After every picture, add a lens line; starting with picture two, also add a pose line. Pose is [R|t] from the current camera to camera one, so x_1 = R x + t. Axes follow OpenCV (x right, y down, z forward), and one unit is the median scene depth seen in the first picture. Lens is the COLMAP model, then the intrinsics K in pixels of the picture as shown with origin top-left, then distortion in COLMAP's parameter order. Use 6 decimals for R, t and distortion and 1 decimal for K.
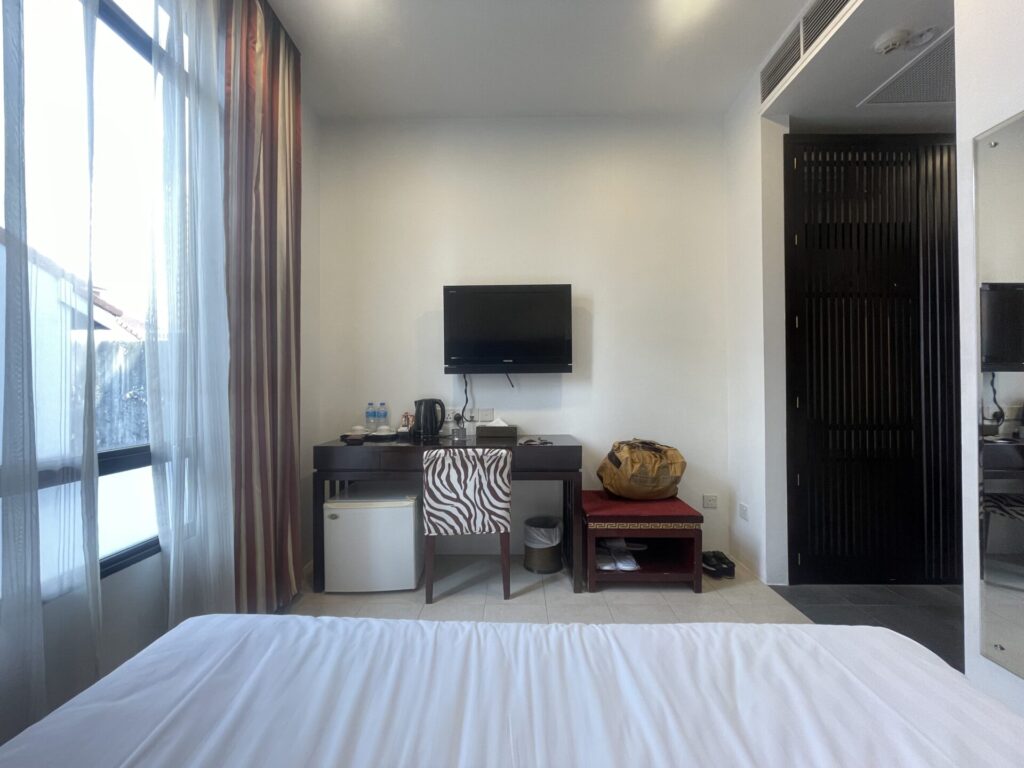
lens RADIAL K [[410.2, 0, 510.6], [0, 410.2, 386.1], [0, 0, 1]] dist [-0.000287, -0.000067]
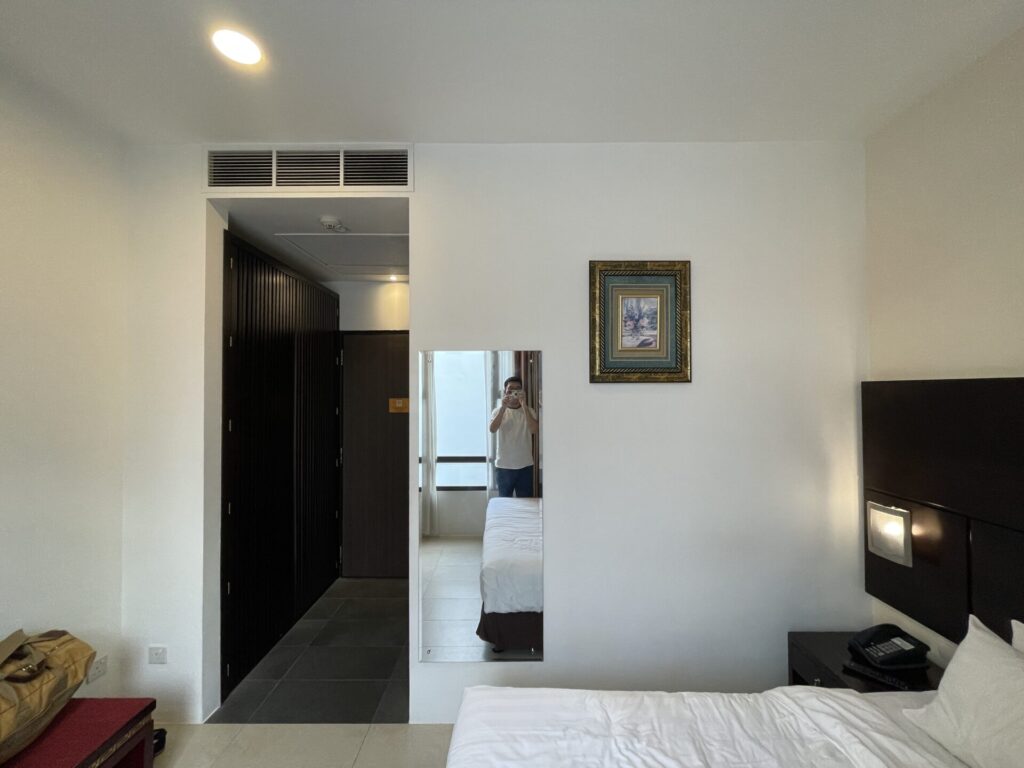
lens RADIAL K [[410.2, 0, 510.4], [0, 410.2, 385.5], [0, 0, 1]] dist [-0.000287, -0.000067]
pose [[-0.006351, 0.017833, 0.999821, -0.282525], [-0.002695, 0.999837, -0.017851, -0.236286], [-0.999976, -0.002808, -0.006302, 0.340502]]
